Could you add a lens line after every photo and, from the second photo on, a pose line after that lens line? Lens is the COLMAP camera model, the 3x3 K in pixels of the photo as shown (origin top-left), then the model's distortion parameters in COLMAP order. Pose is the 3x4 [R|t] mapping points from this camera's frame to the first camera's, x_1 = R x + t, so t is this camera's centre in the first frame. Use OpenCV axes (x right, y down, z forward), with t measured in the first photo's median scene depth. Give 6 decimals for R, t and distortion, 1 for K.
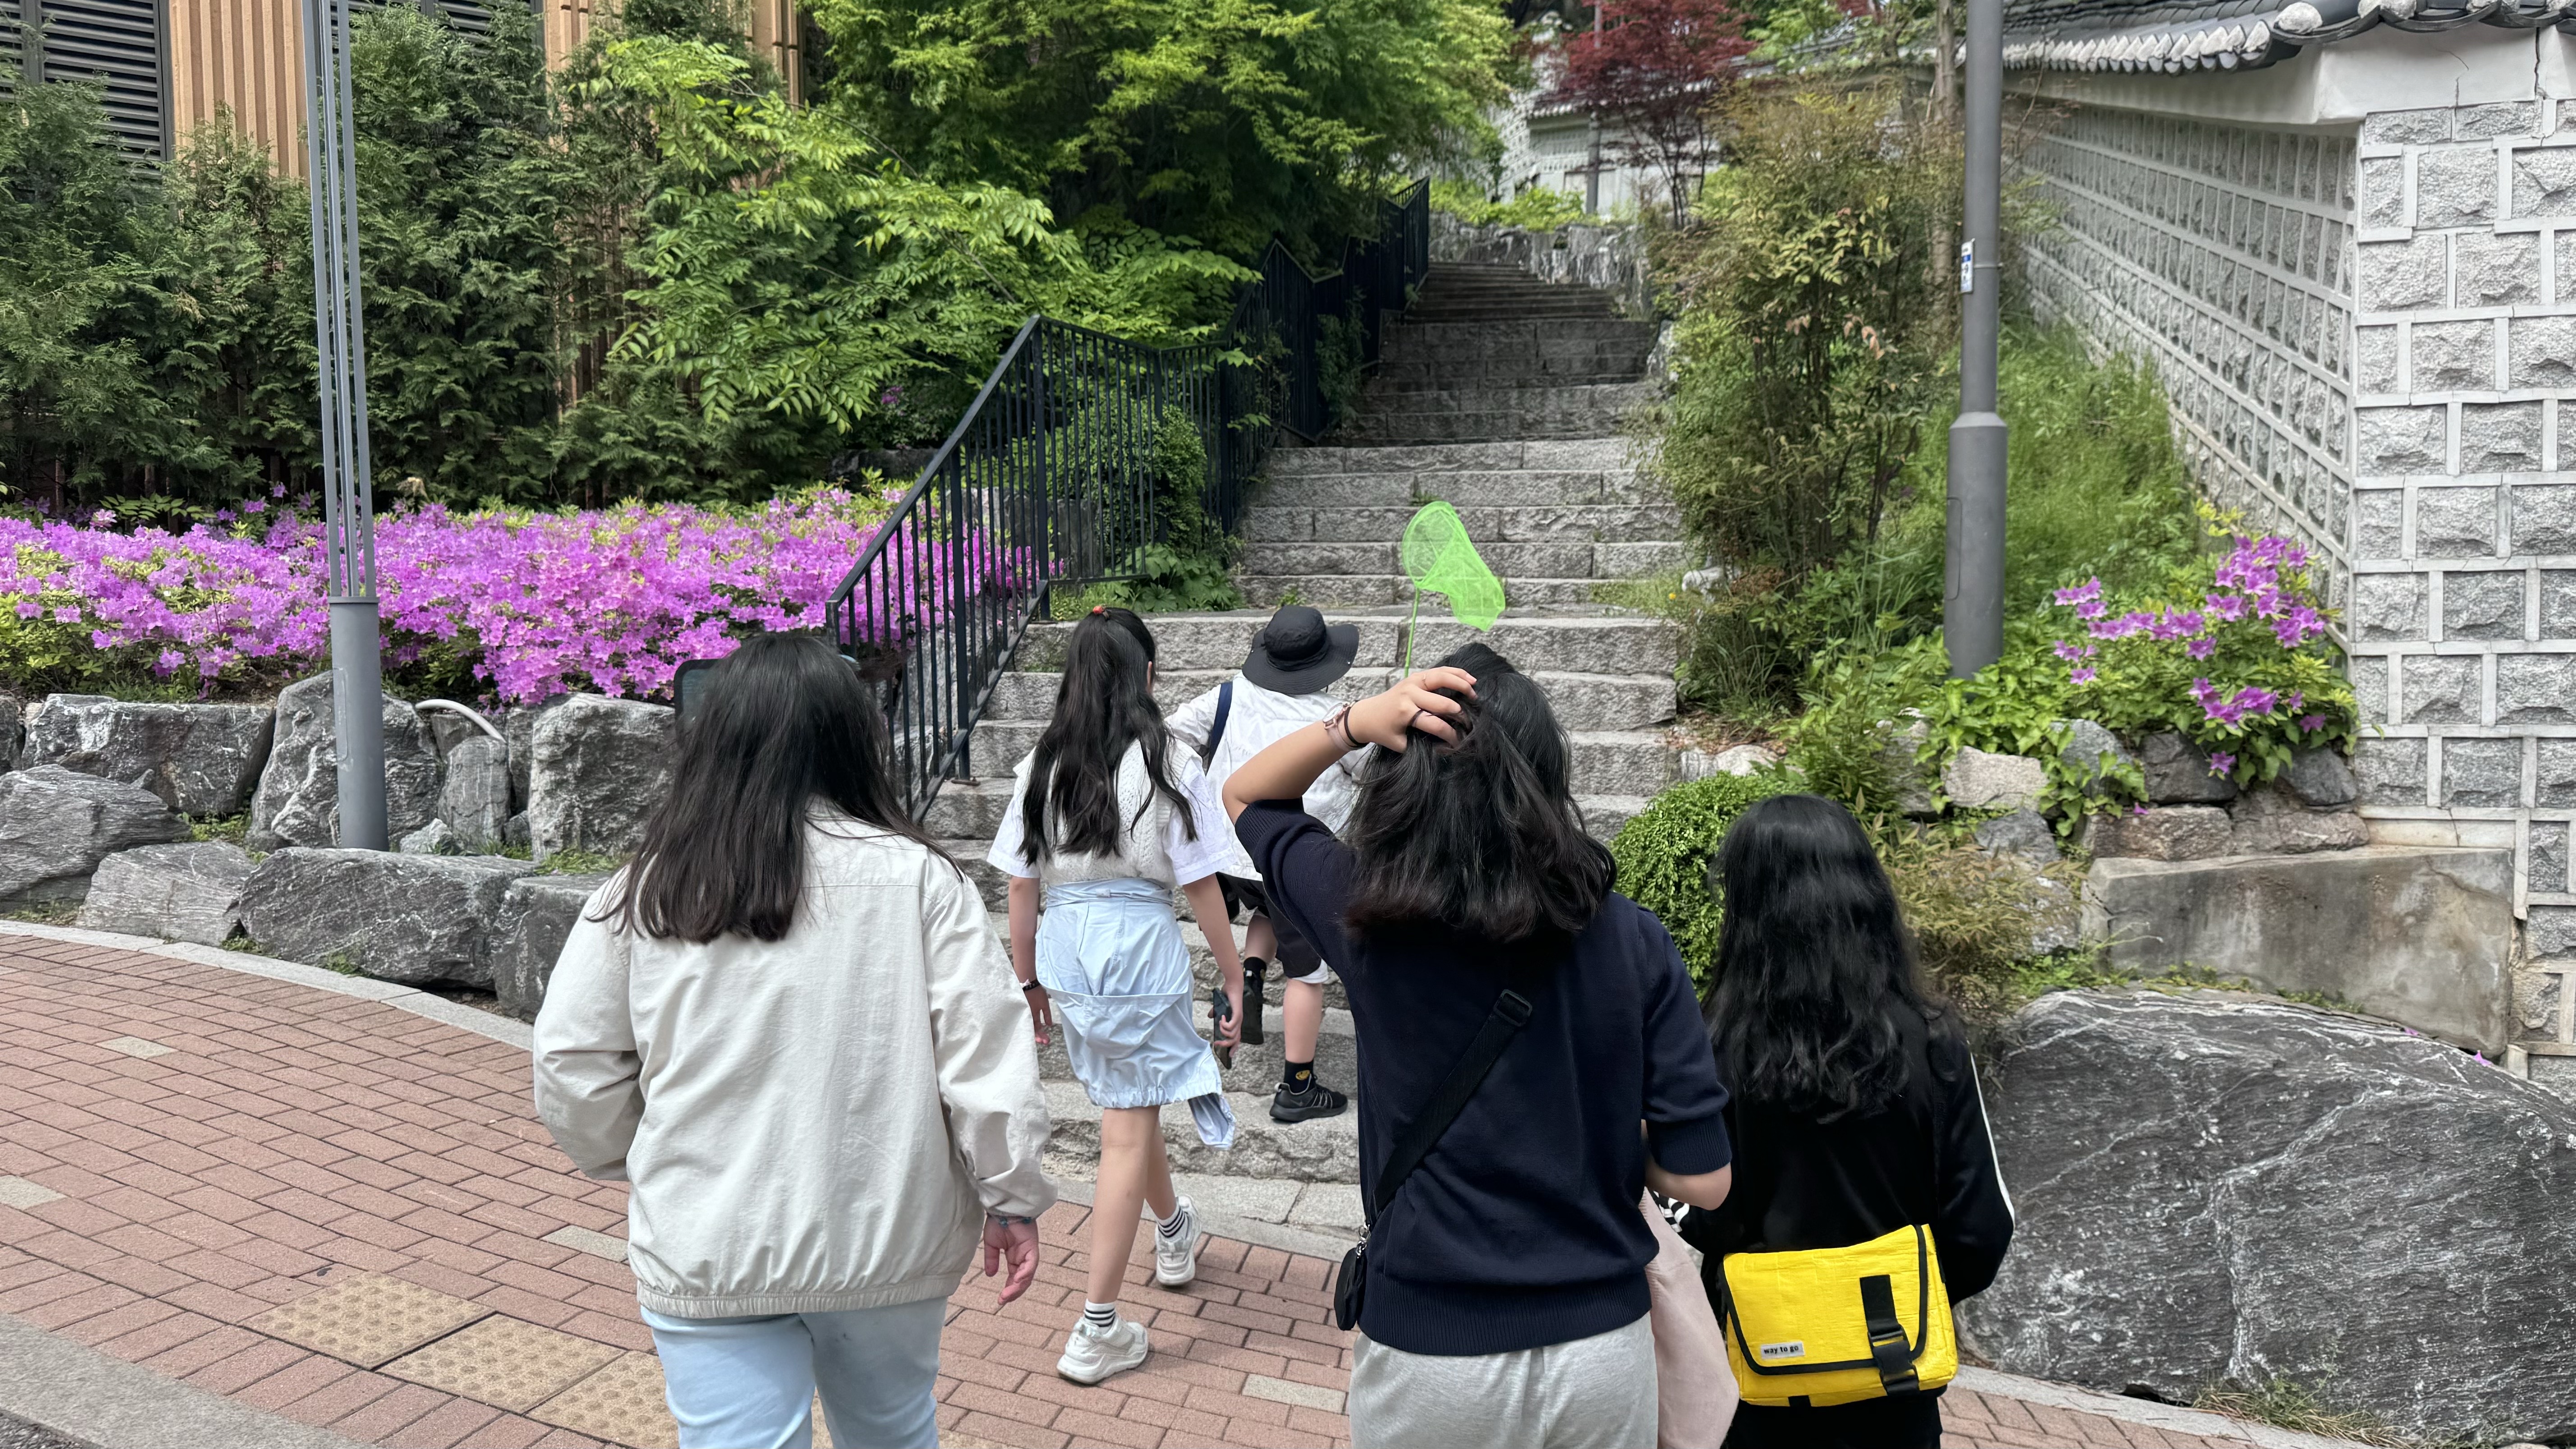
lens RADIAL K [[1837.6, 0, 1301.9], [0, 1837.6, 734.6], [0, 0, 1]] dist [0.082549, -0.125724]
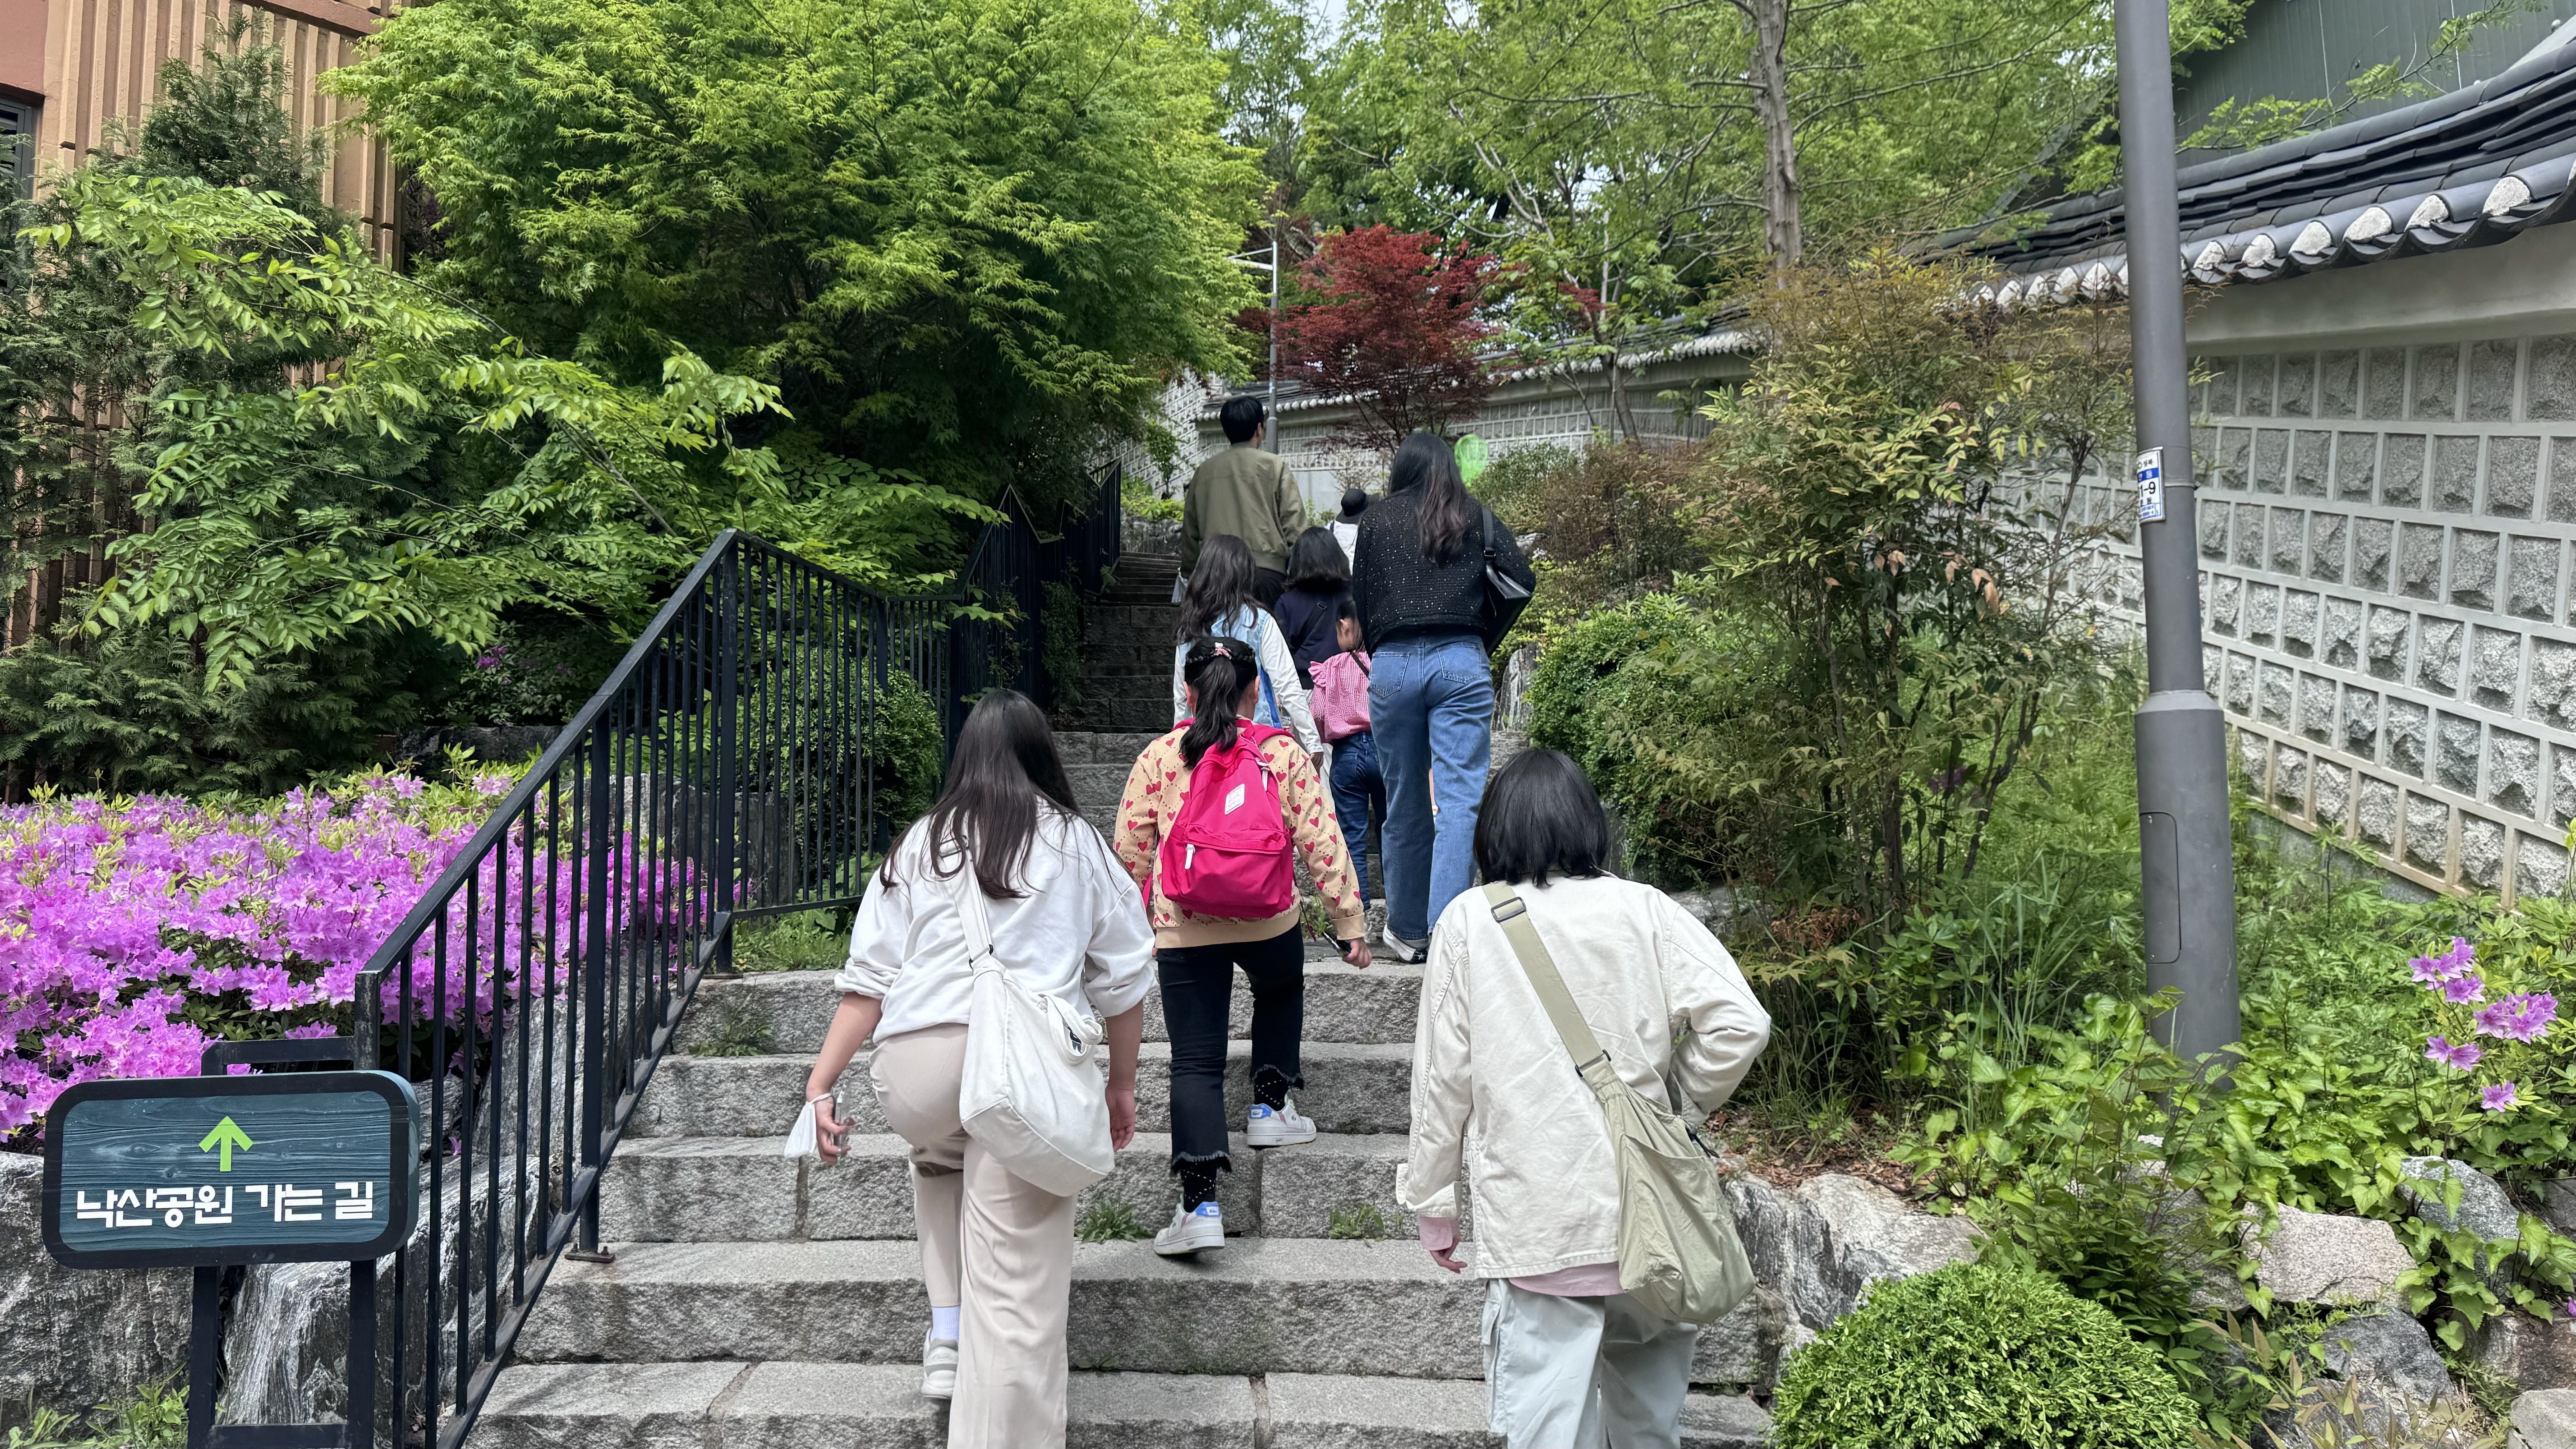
lens RADIAL K [[1834.0, 0, 1300.5], [0, 1834.0, 725.3], [0, 0, 1]] dist [0.070158, -0.096376]
pose [[0.980023, 0.019870, 0.197888, -0.074967], [0.013070, 0.986412, -0.163771, -0.041990], [-0.198453, 0.163085, 0.966447, 0.322401]]
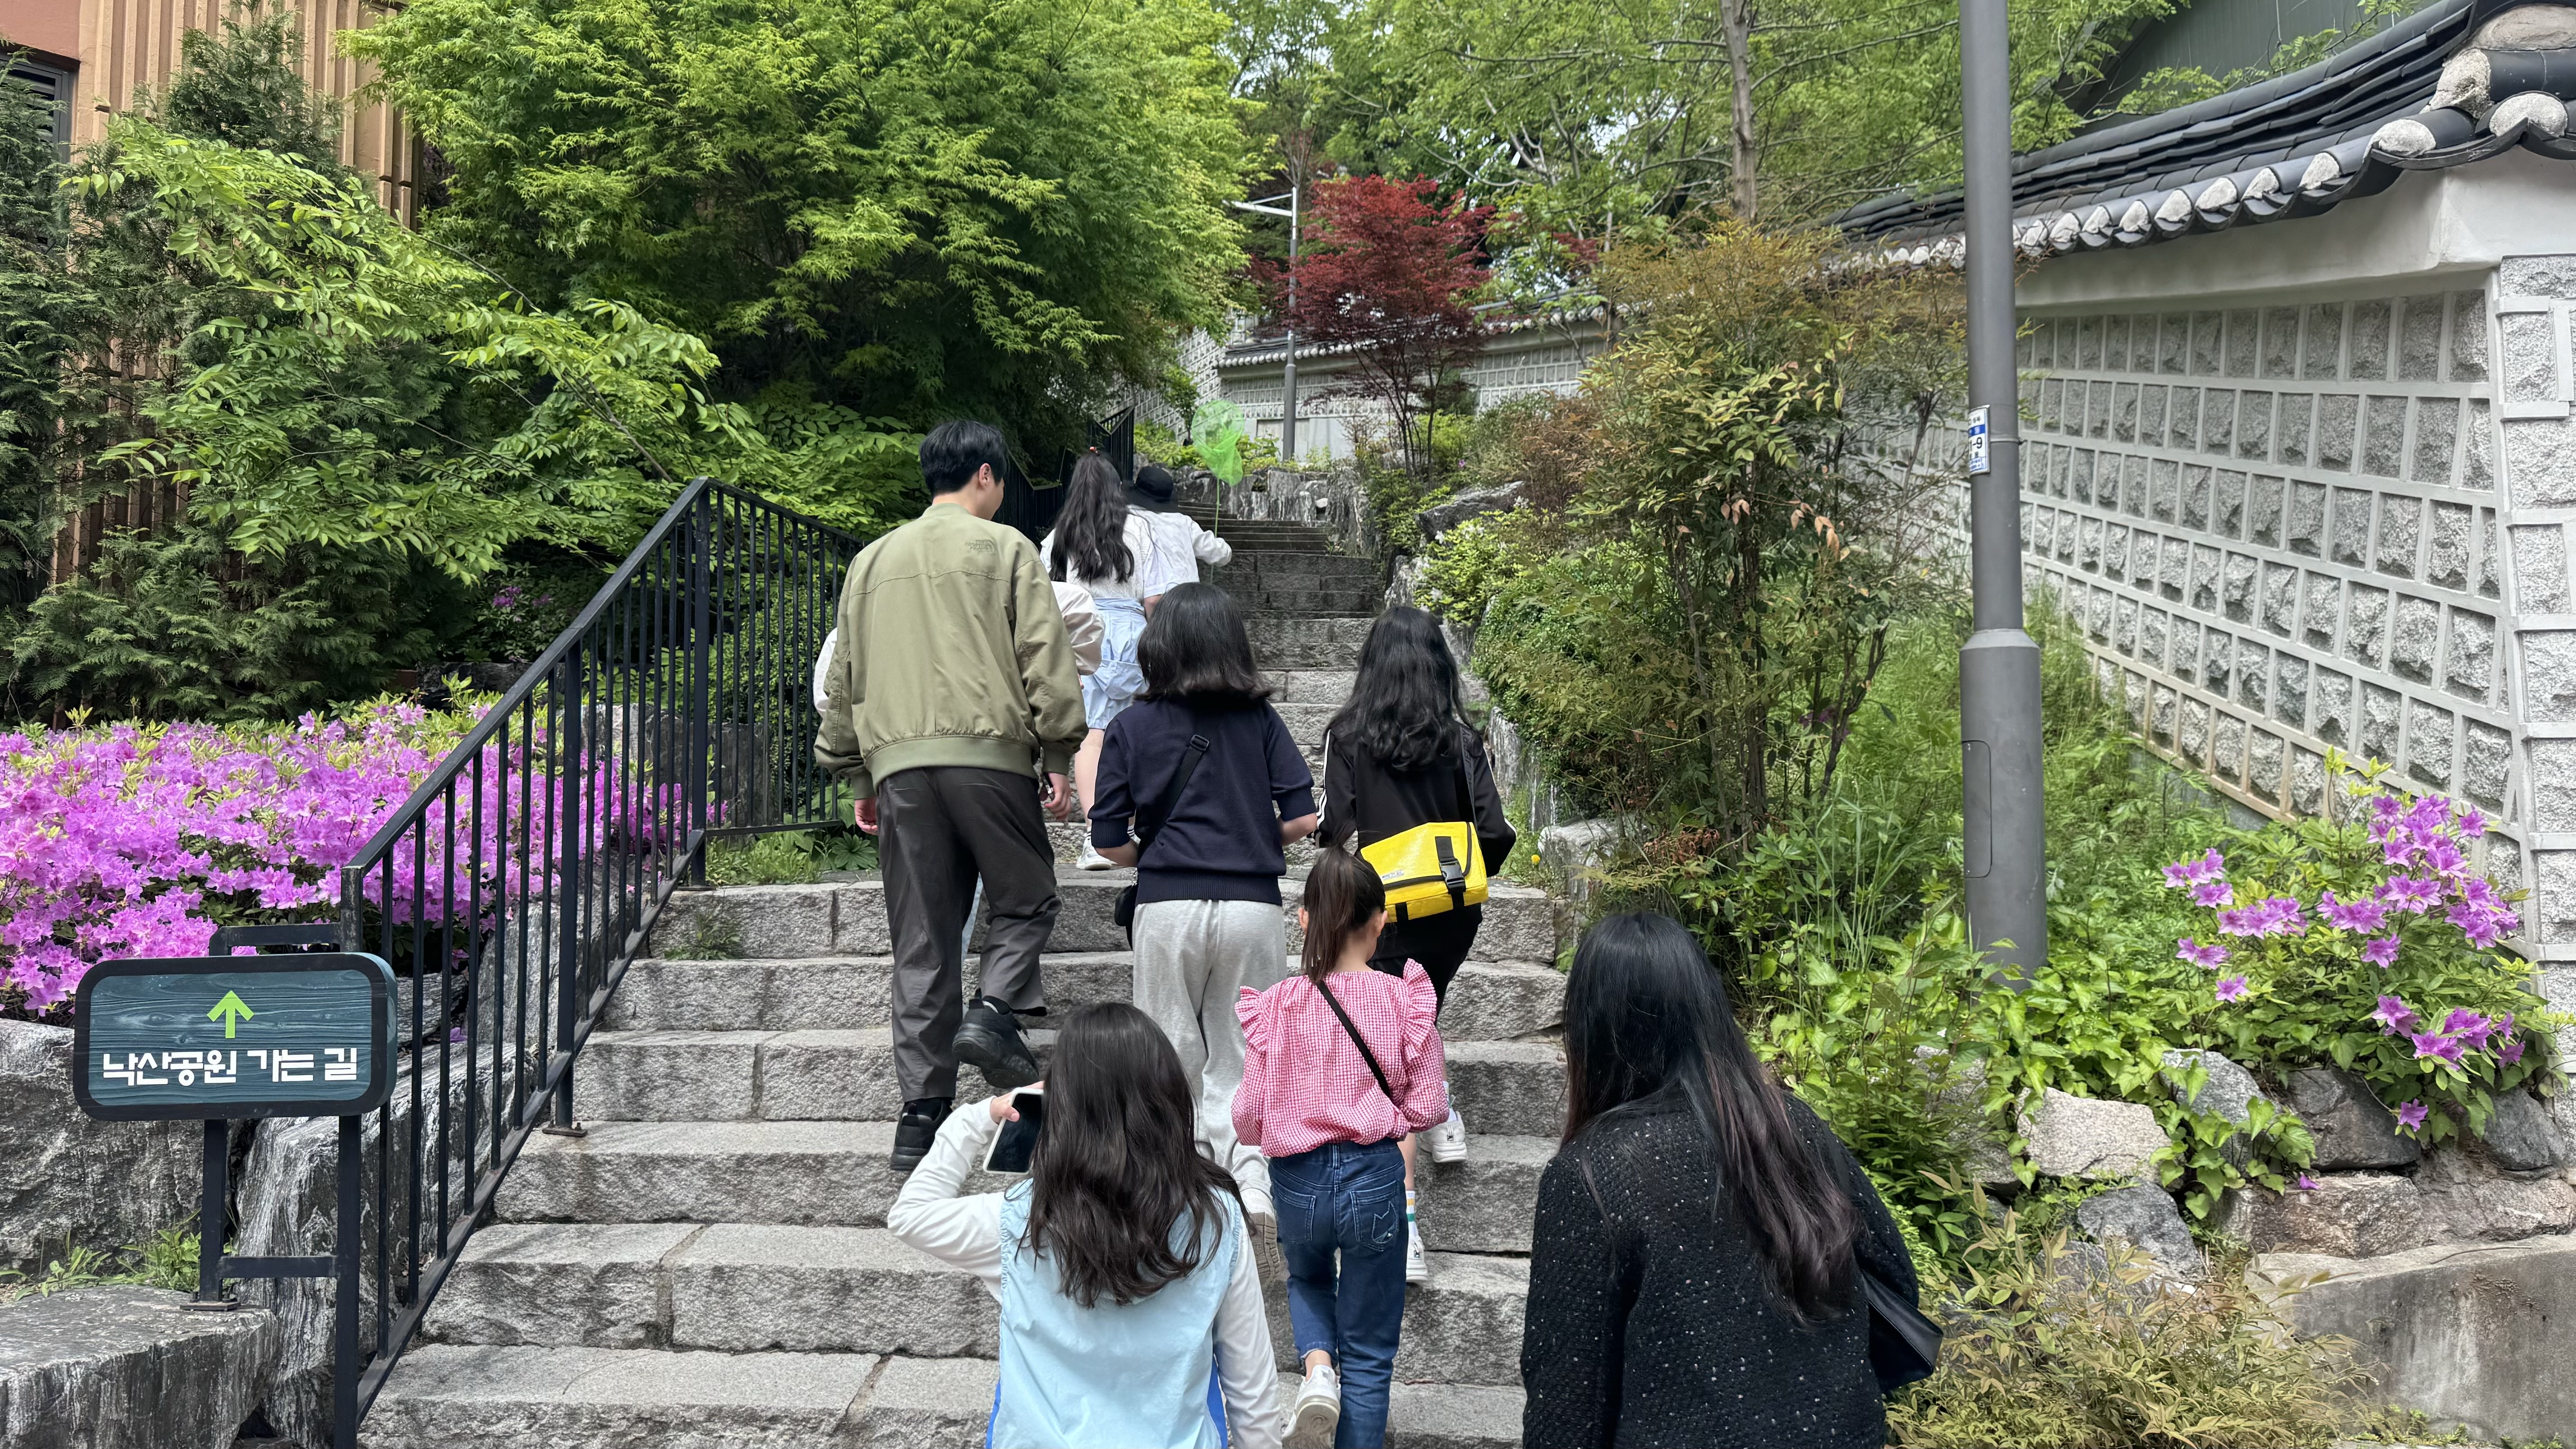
lens RADIAL K [[1837.6, 0, 1301.9], [0, 1837.6, 734.6], [0, 0, 1]] dist [0.082549, -0.125724]
pose [[0.984081, 0.018721, 0.176734, -0.037728], [0.004615, 0.991409, -0.130717, -0.026774], [-0.177663, 0.129452, 0.975540, 0.255141]]
